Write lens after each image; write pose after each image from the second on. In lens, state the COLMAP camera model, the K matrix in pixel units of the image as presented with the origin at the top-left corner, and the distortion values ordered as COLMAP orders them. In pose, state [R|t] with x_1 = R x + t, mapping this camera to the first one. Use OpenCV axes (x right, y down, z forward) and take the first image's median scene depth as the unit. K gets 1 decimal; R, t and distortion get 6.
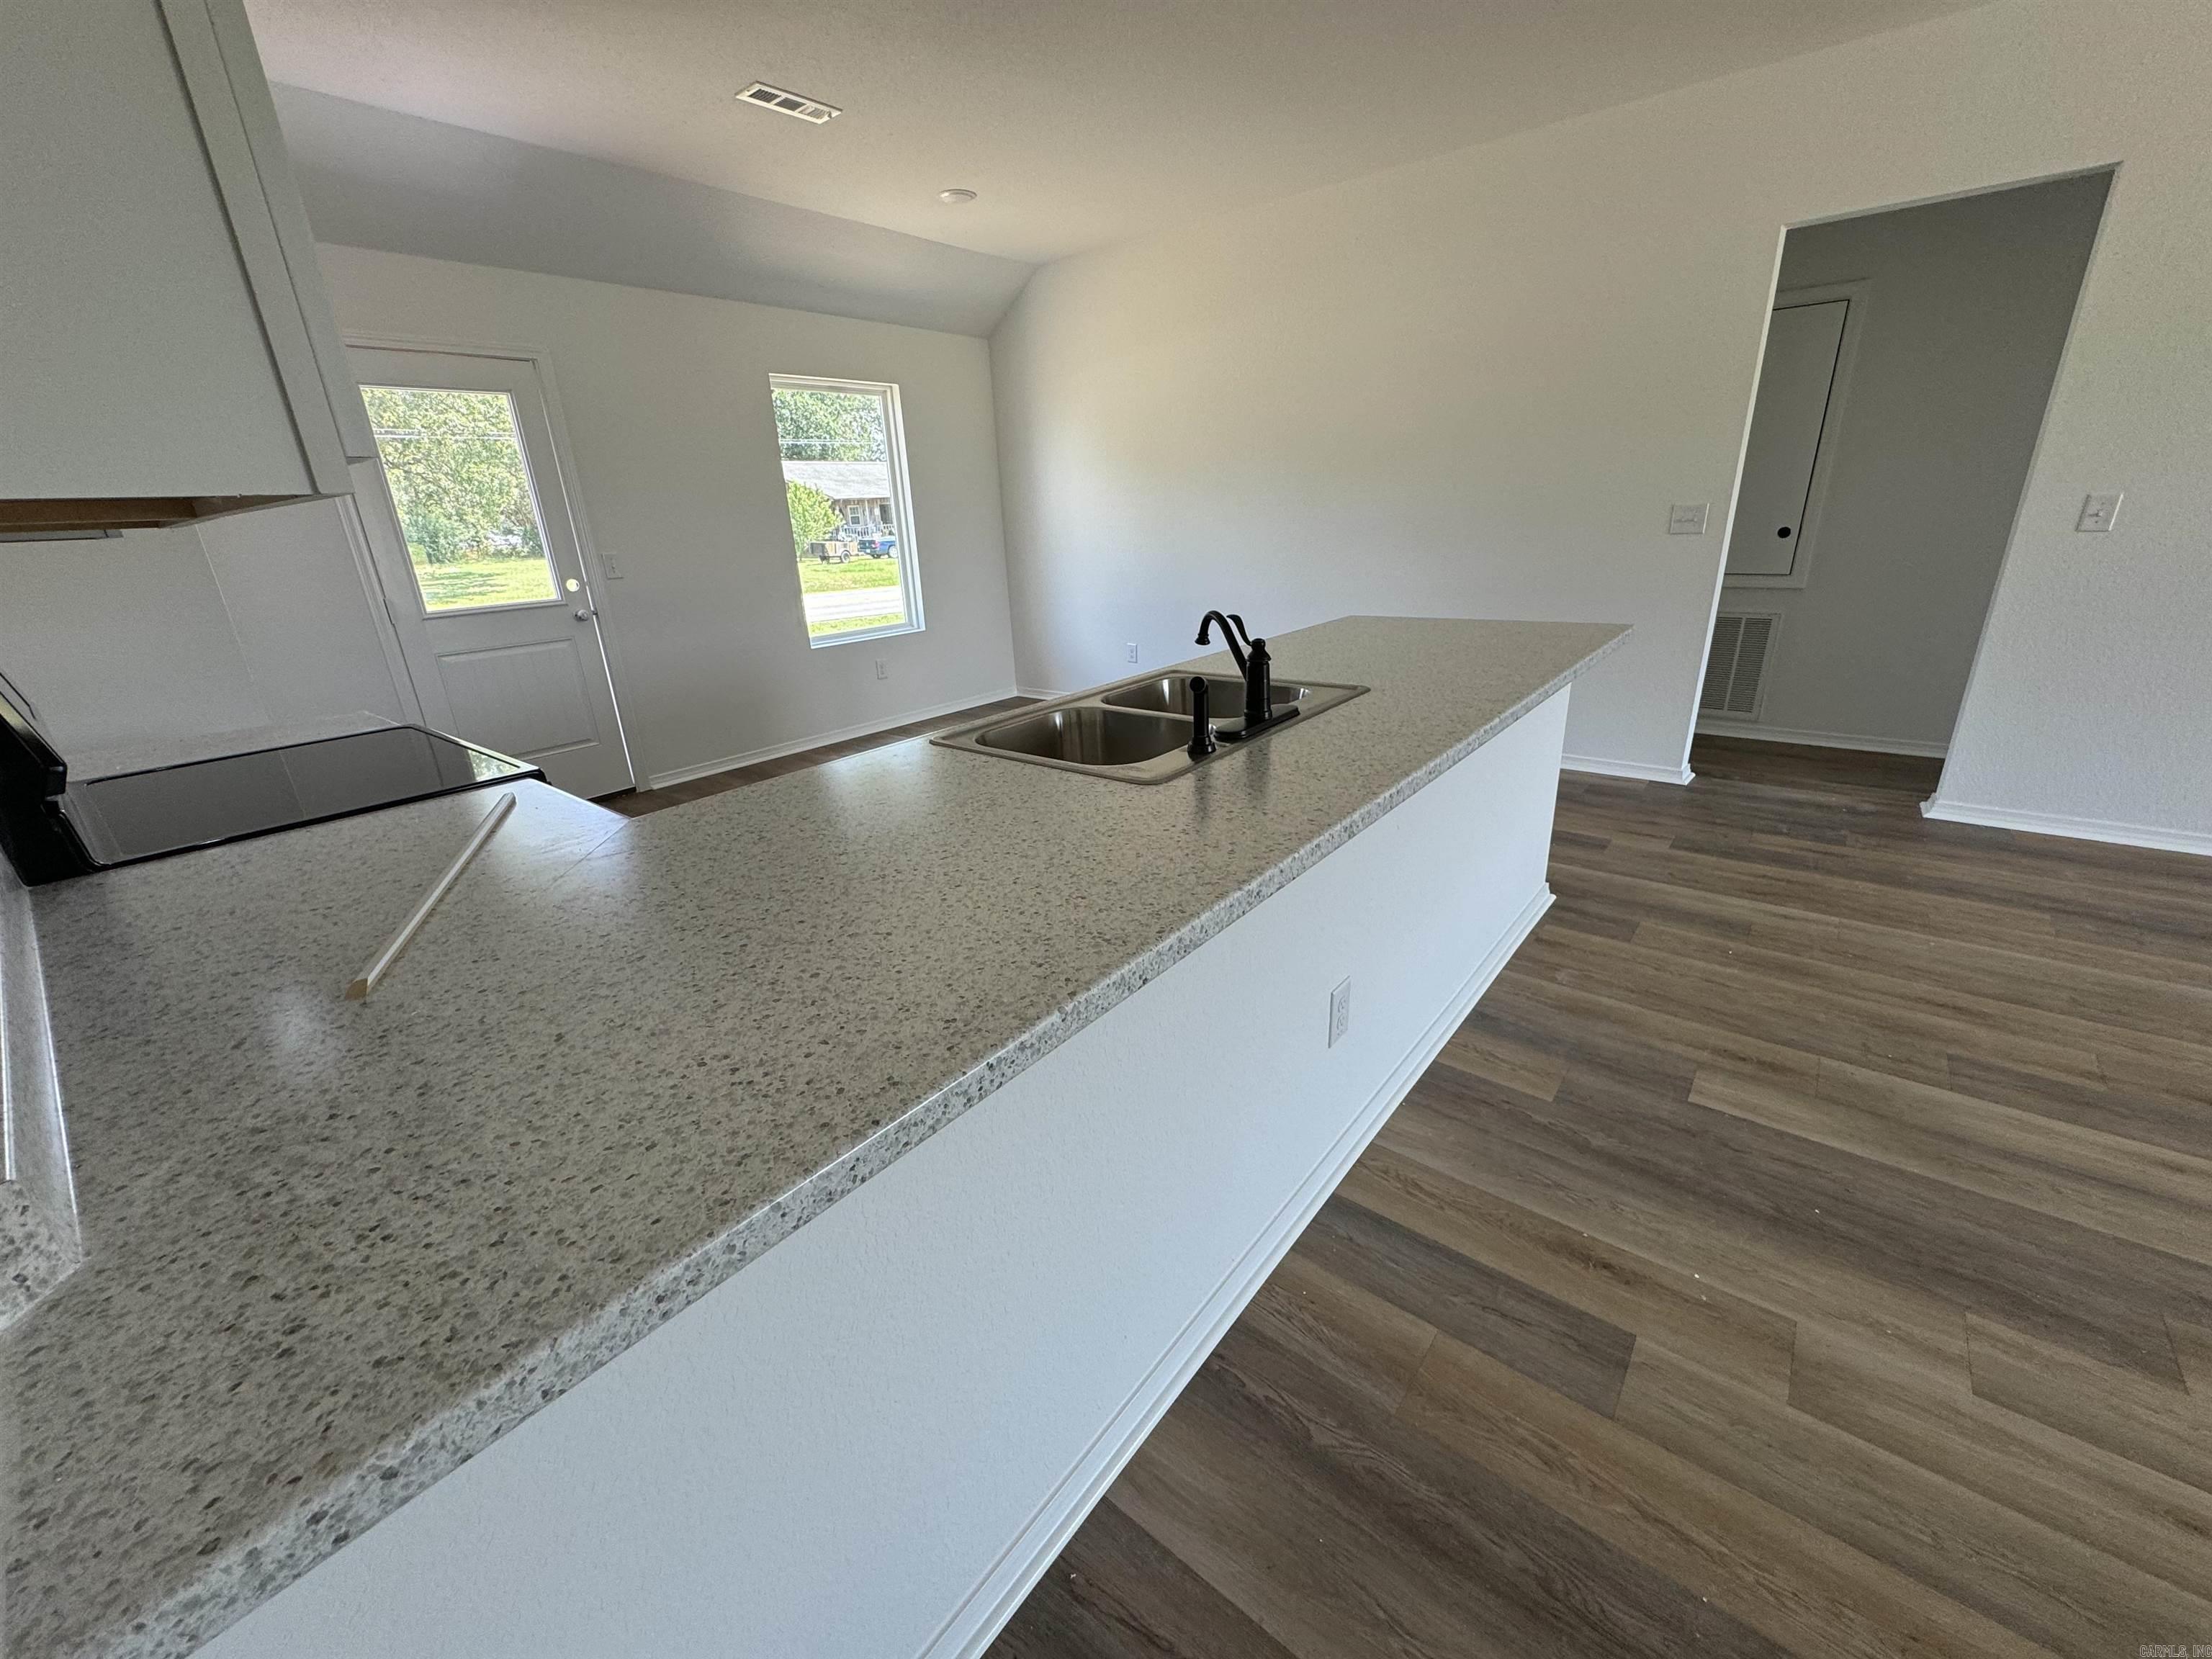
lens RADIAL K [[879.5, 0, 1098.4], [0, 879.5, 845.7], [0, 0, 1]] dist [-0.005164, -0.000638]
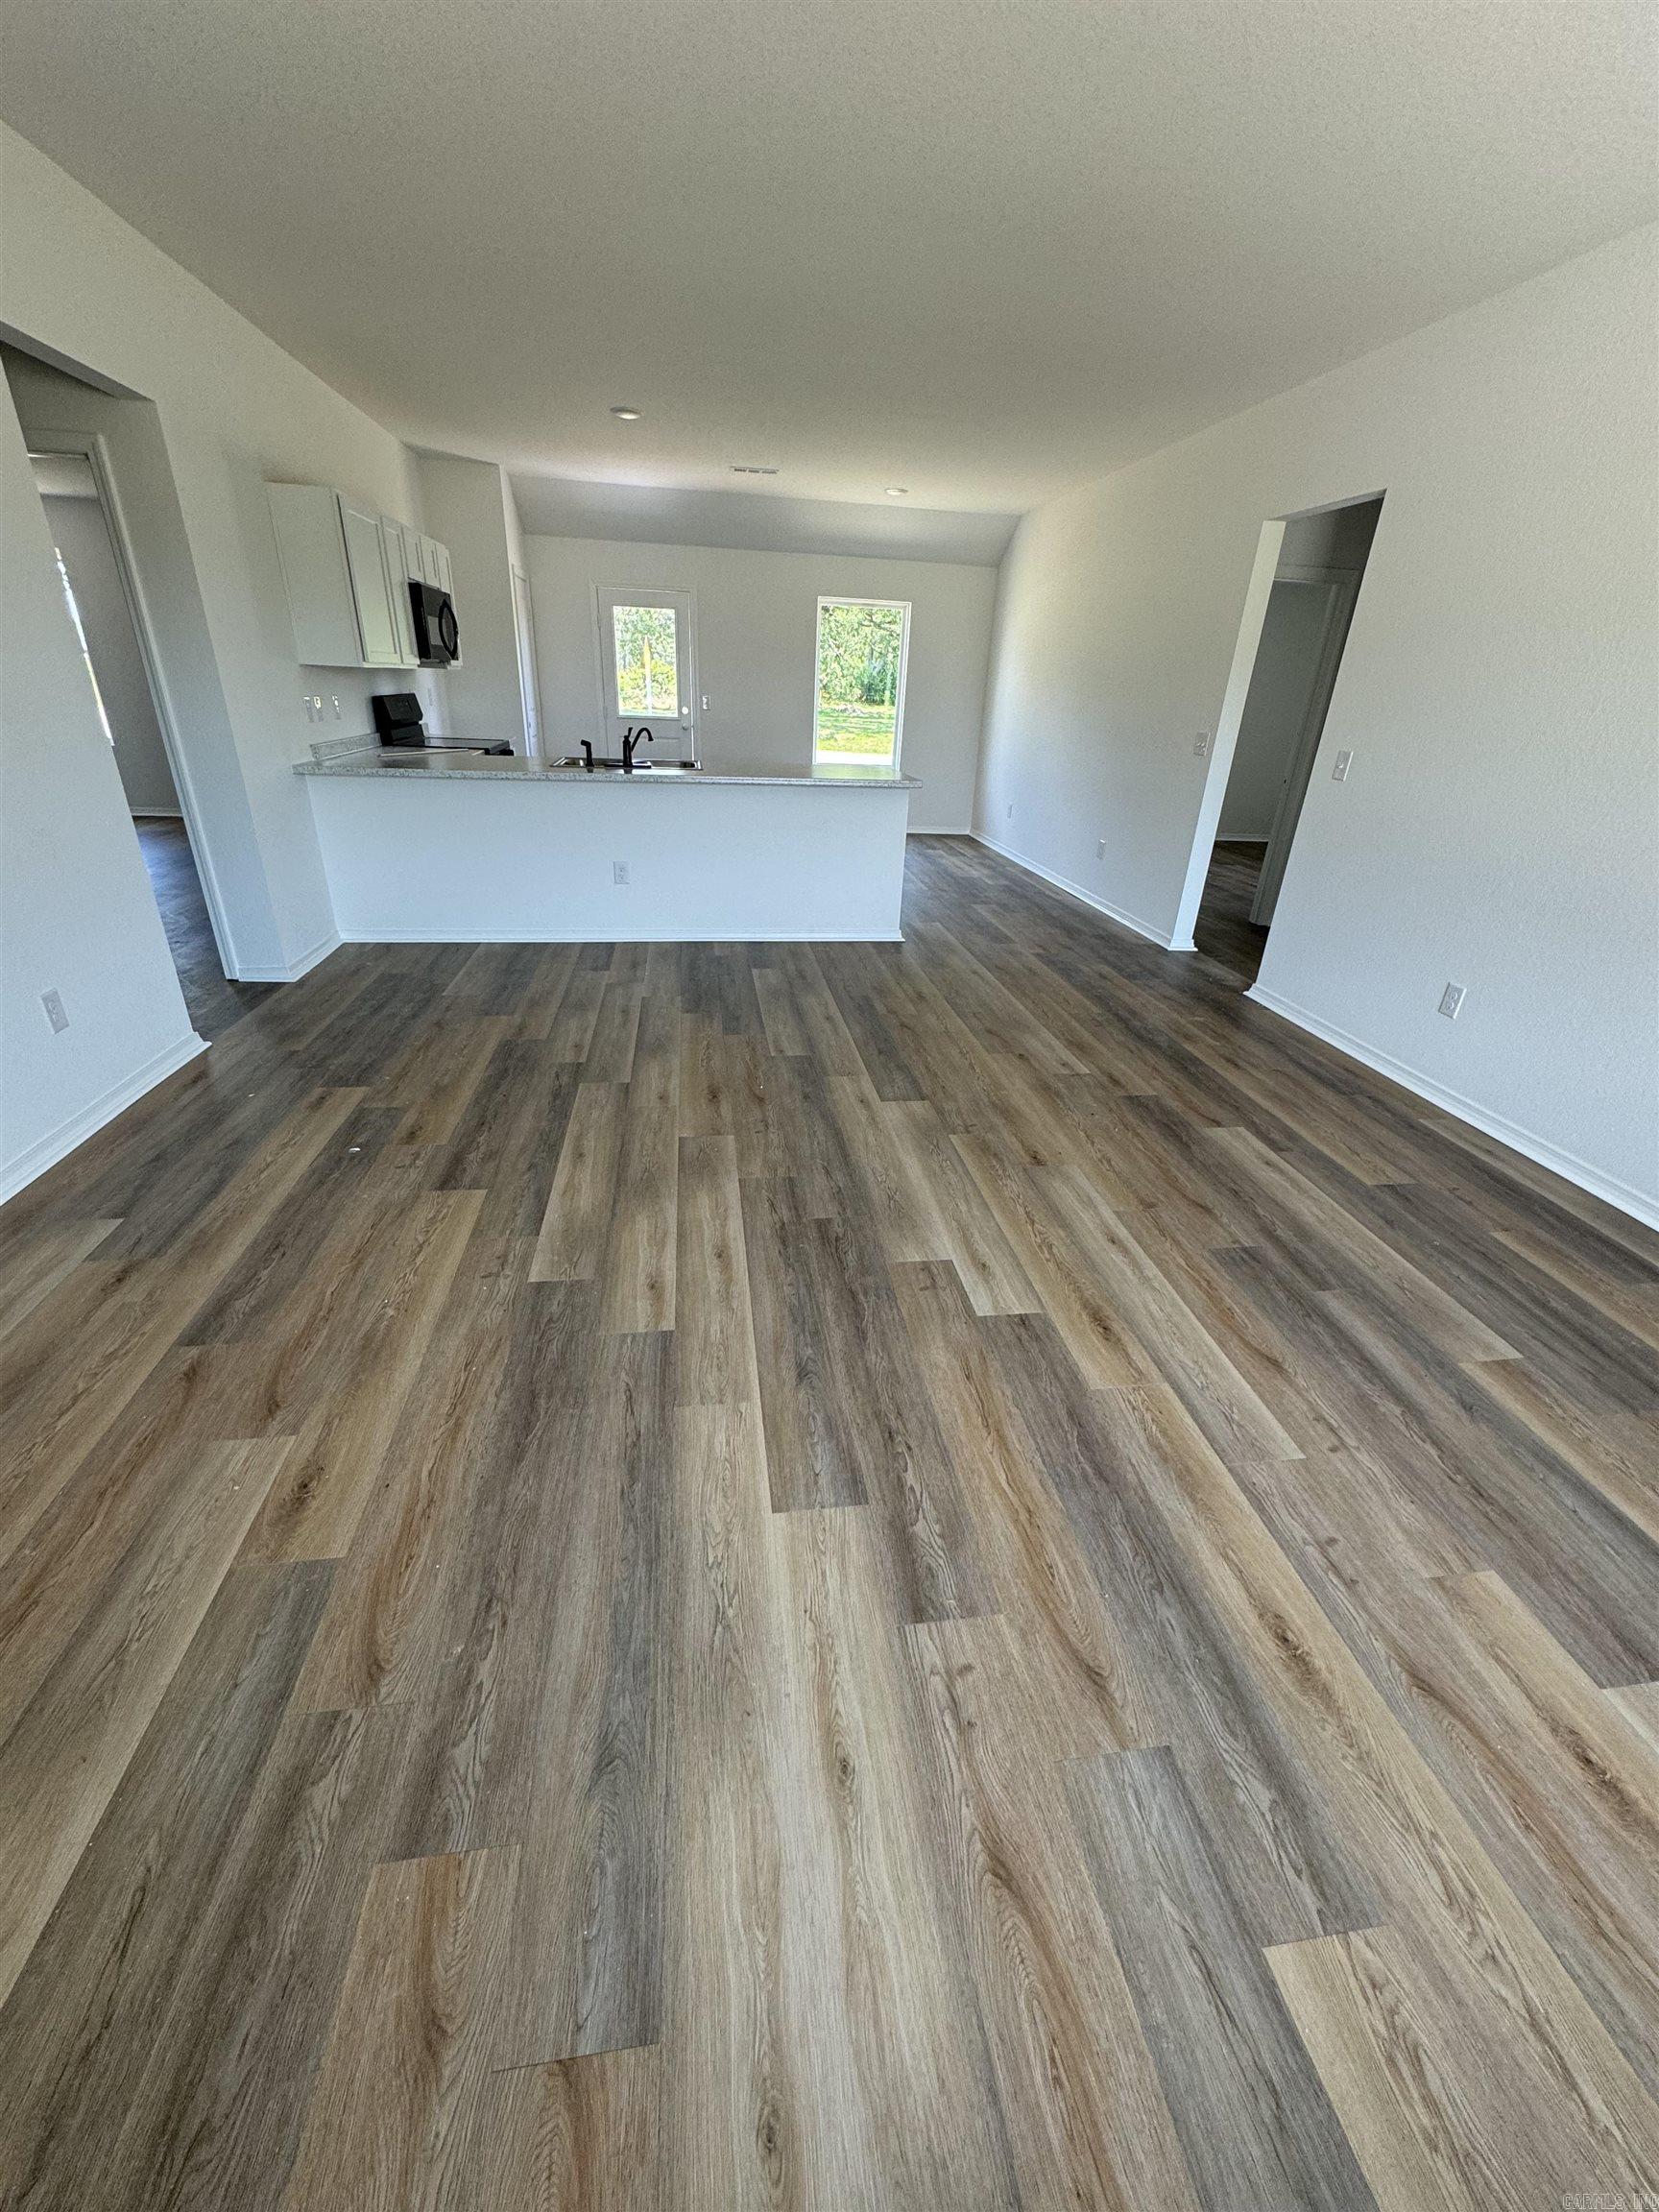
lens RADIAL K [[879.5, 0, 826.3], [0, 879.5, 1125.2], [0, 0, 1]] dist [-0.005164, -0.000638]
pose [[0.739010, 0.370896, -0.562406, 1.861012], [-0.307292, 0.928486, 0.208532, 0.099603], [0.599530, 0.018716, 0.800134, -0.622855]]
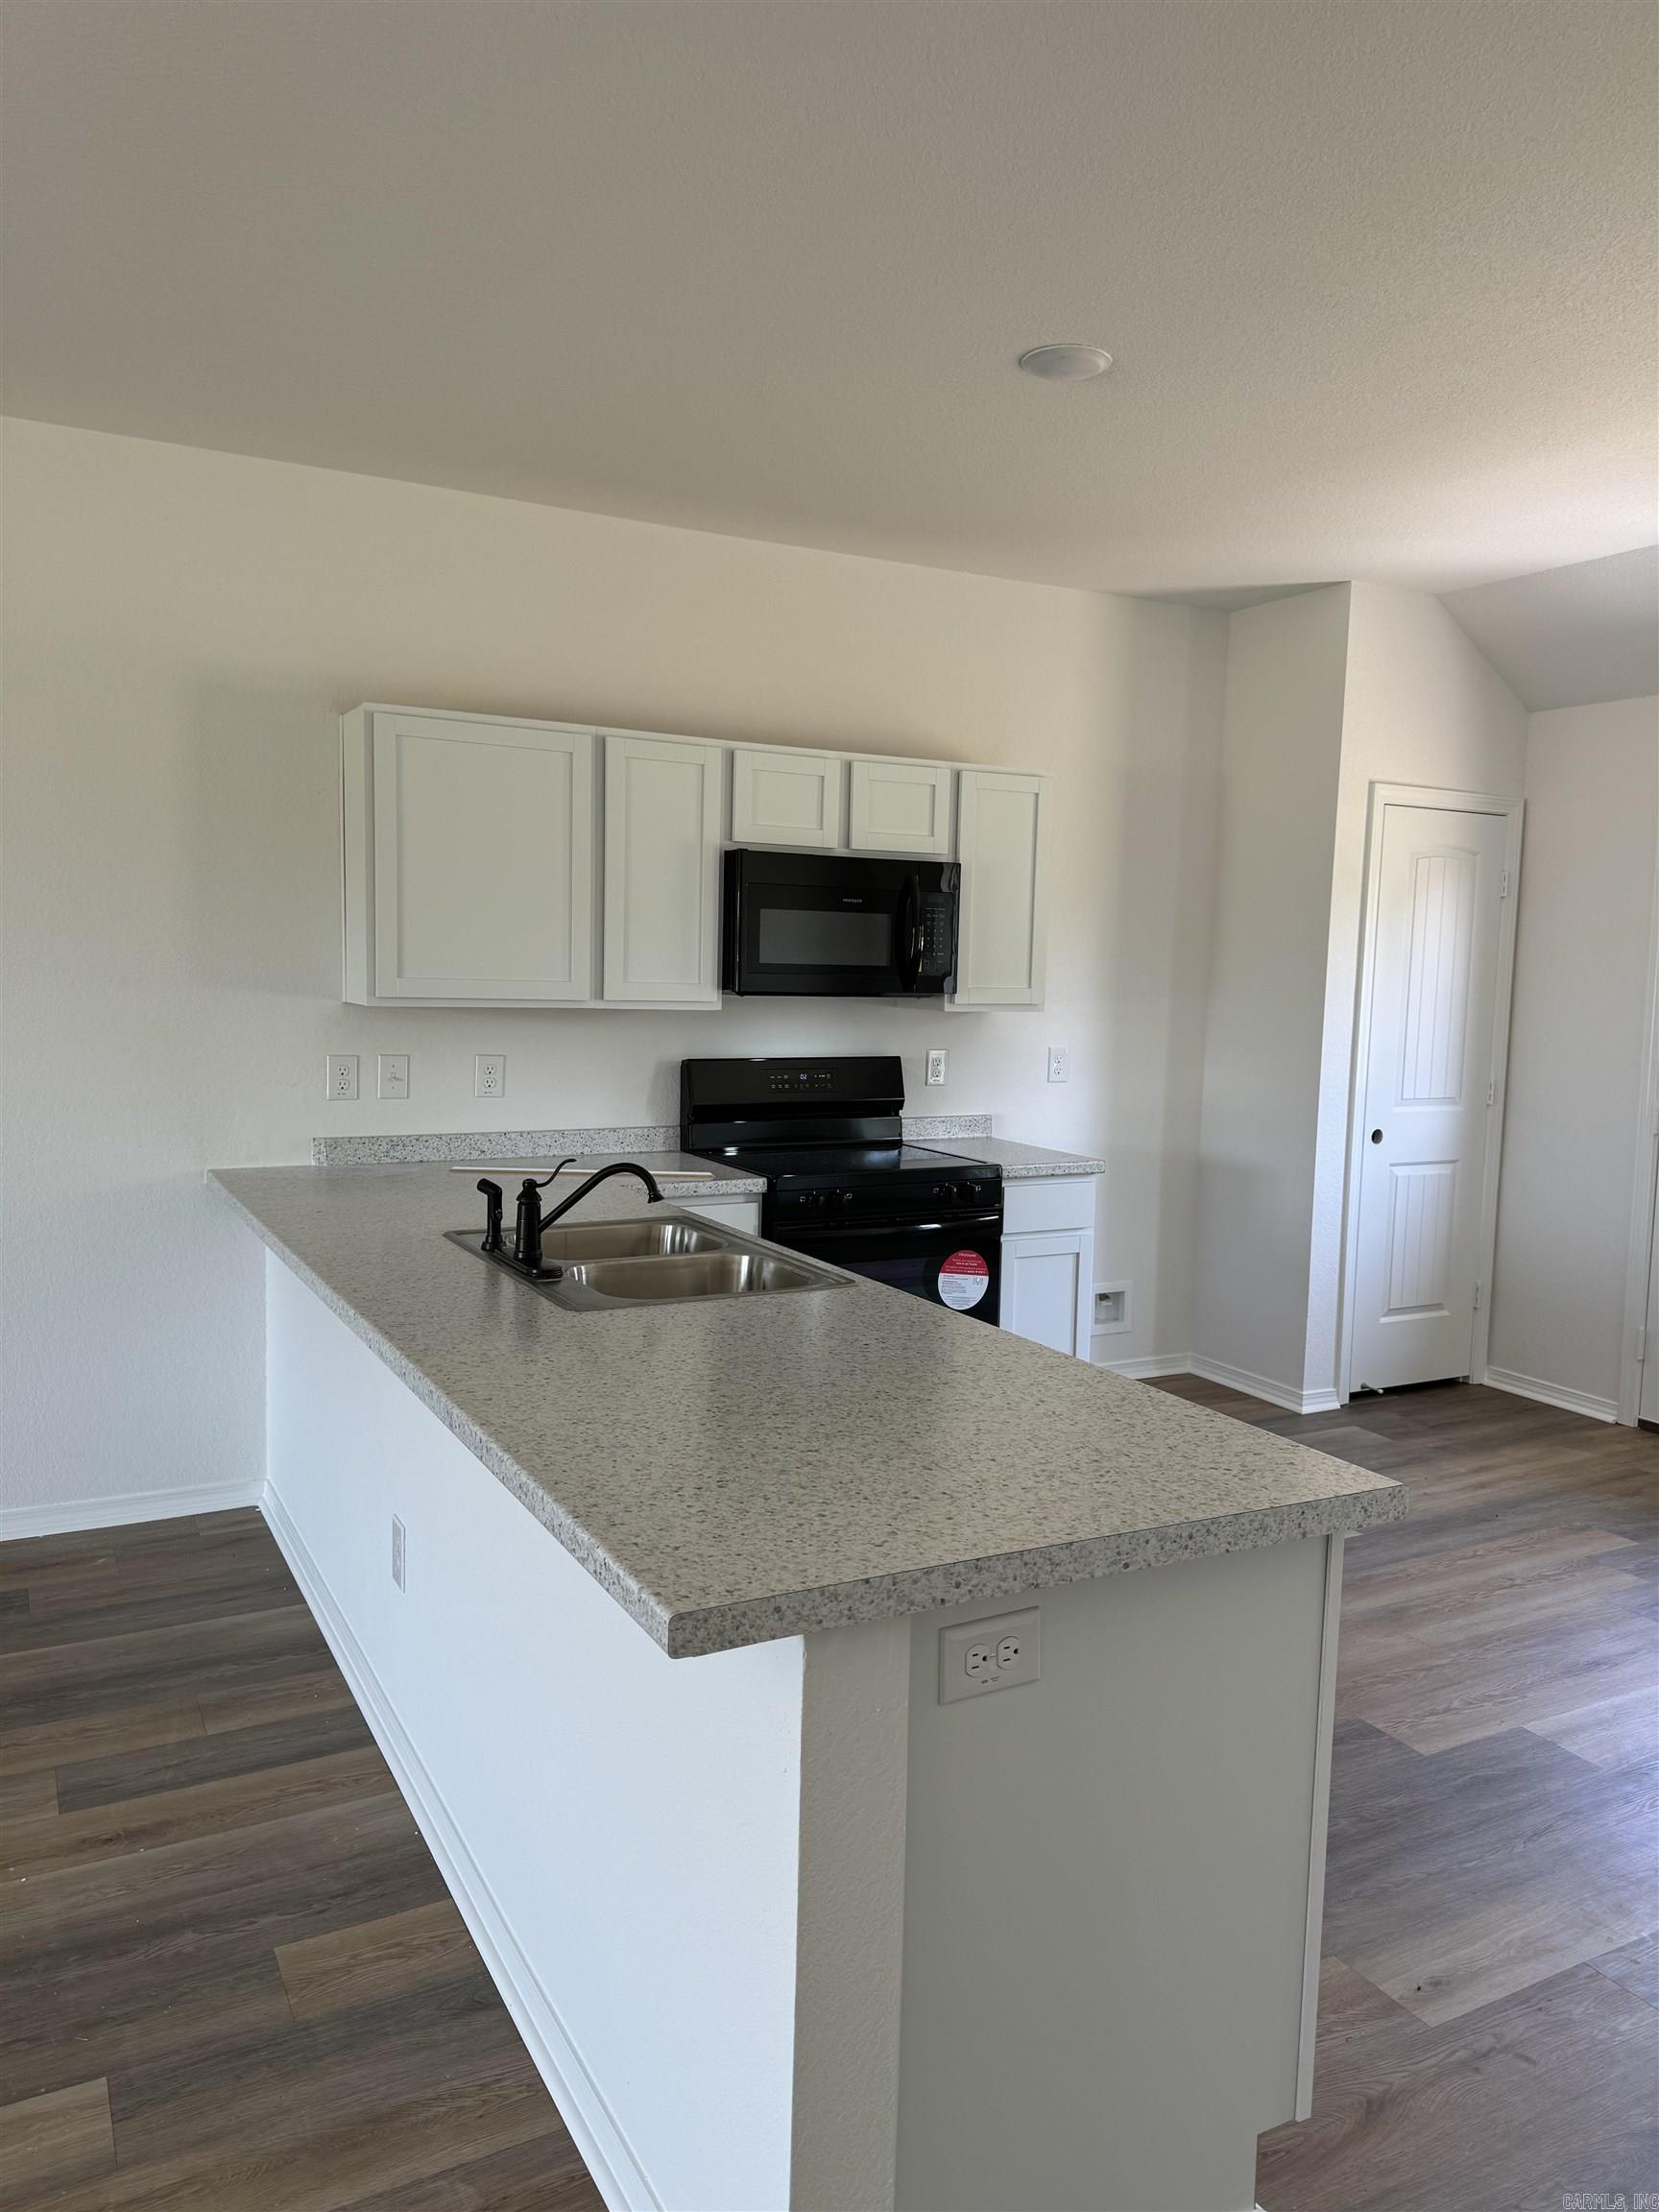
lens RADIAL K [[1532.3, 0, 838.8], [0, 1532.3, 1096.9], [0, 0, 1]] dist [0.067499, -0.056630]
pose [[-0.371626, 0.116910, -0.920992, 1.102140], [-0.337006, 0.907382, 0.251166, -0.590439], [0.865056, 0.403720, -0.297807, 1.175943]]
